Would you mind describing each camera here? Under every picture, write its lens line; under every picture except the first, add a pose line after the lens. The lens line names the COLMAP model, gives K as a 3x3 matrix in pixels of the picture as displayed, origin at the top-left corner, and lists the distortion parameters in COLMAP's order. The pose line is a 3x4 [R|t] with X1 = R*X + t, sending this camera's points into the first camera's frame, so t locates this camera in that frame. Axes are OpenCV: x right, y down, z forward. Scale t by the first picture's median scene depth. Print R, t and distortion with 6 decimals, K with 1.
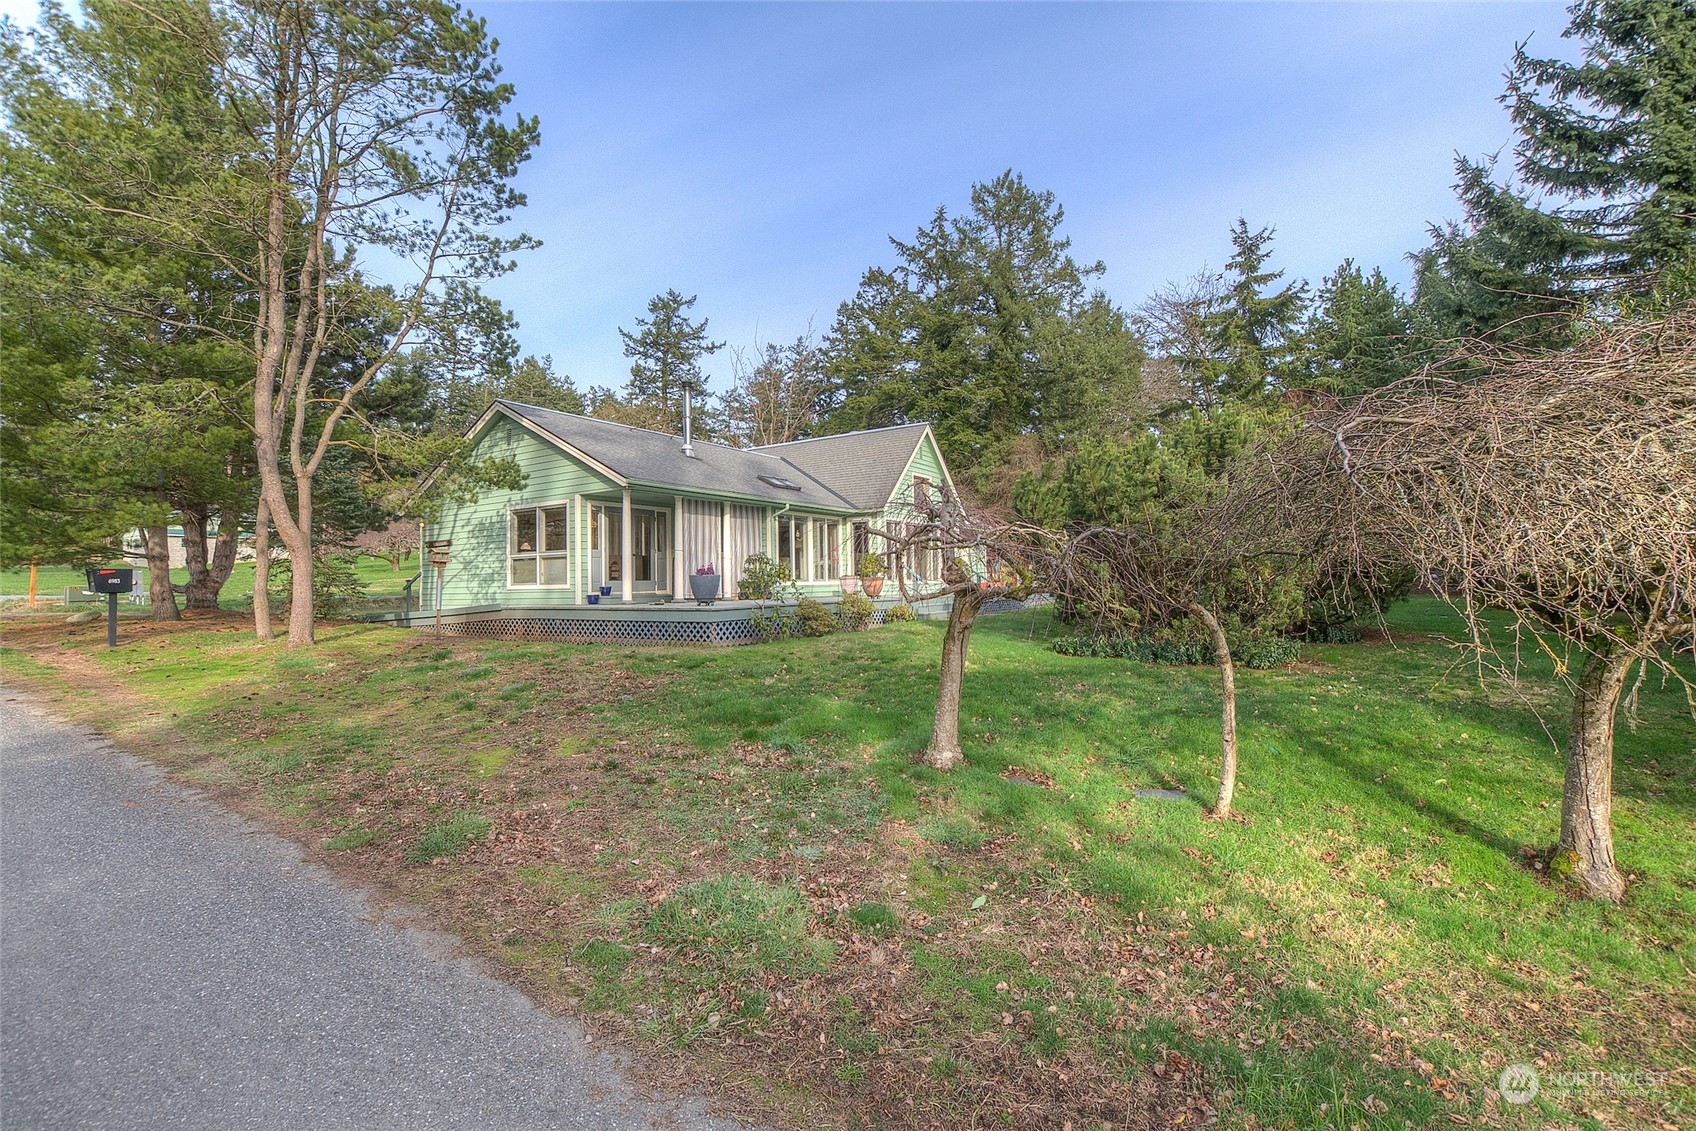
lens RADIAL K [[749.4, 0, 849.4], [0, 749.4, 555.5], [0, 0, 1]] dist [-0.027044, 0.008628]
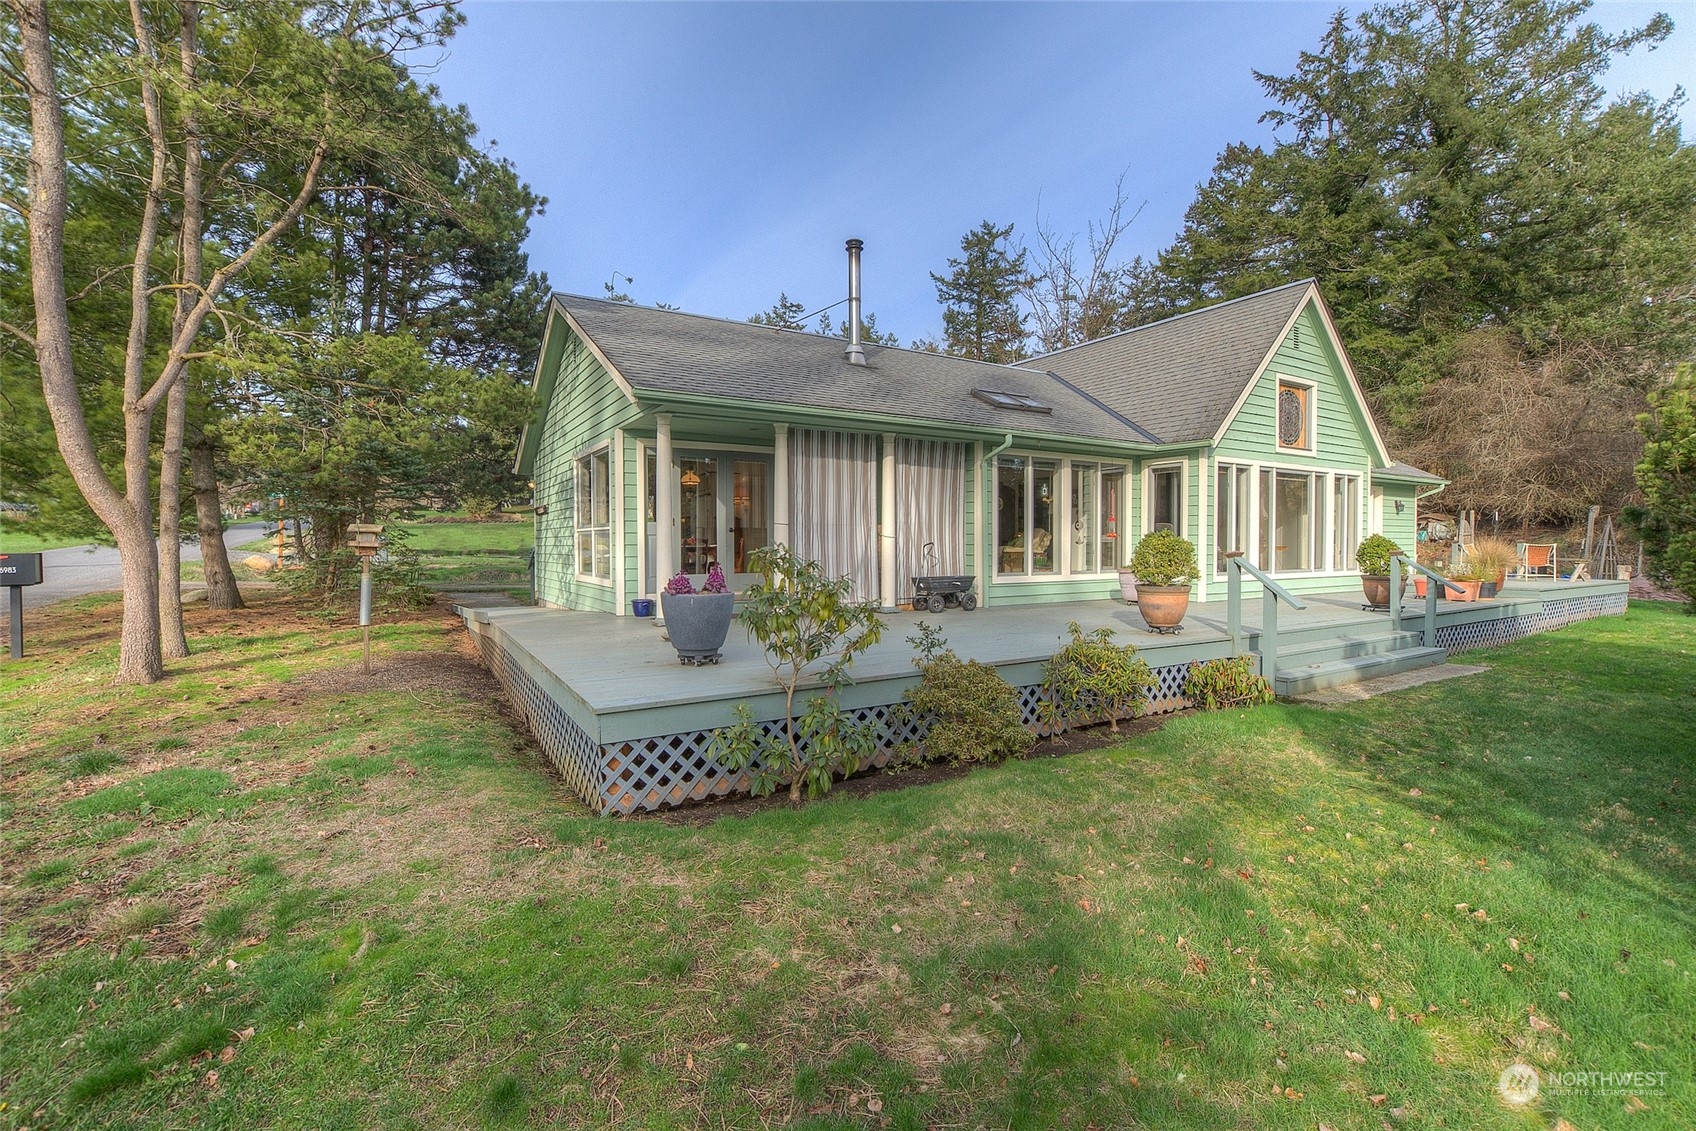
lens RADIAL K [[749.4, 0, 849.4], [0, 749.4, 555.5], [0, 0, 1]] dist [-0.027044, 0.008628]
pose [[0.903157, 0.022658, -0.428712, 0.039974], [0.001789, 0.998399, 0.056536, -0.010973], [0.429306, -0.051828, 0.901671, 0.395411]]
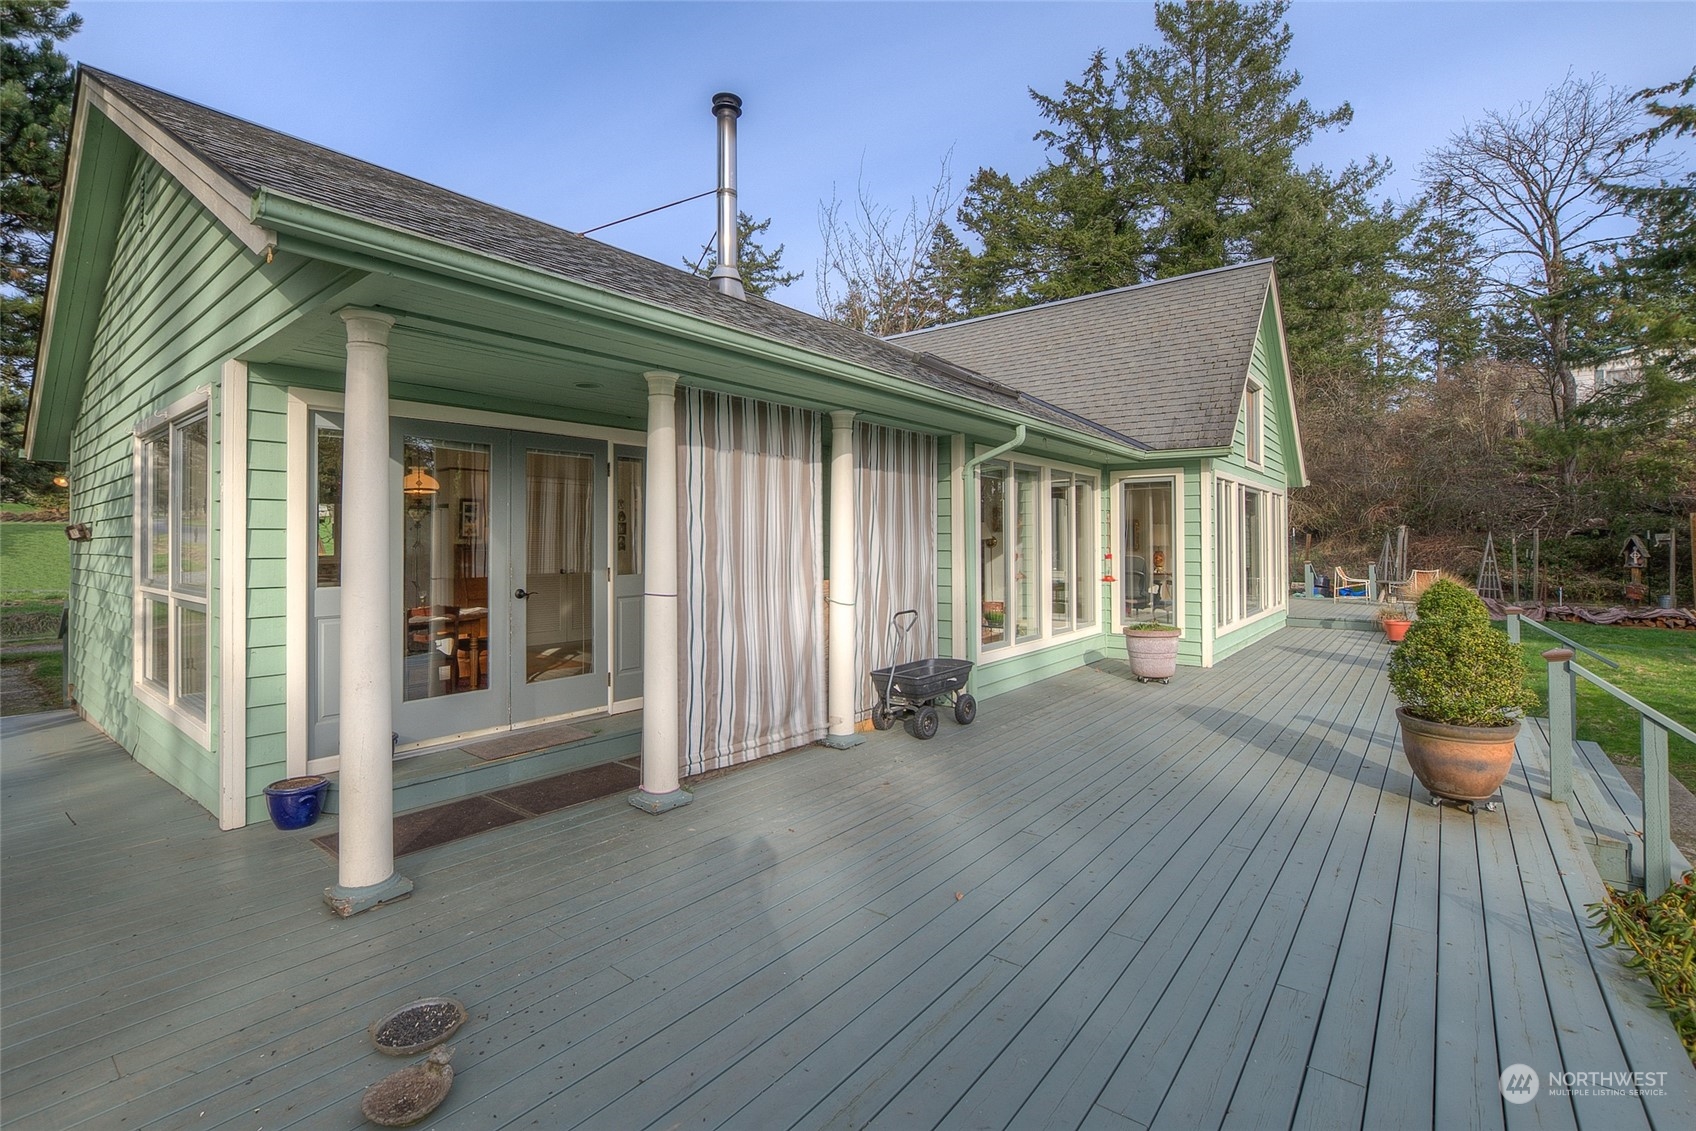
lens RADIAL K [[754.8, 0, 851.6], [0, 754.8, 528.2], [0, 0, 1]] dist [-0.027725, 0.008130]
pose [[0.995504, 0.011553, -0.094013, -0.106963], [-0.009721, 0.999754, 0.019922, -0.025810], [0.094220, -0.018919, 0.995372, 0.571099]]
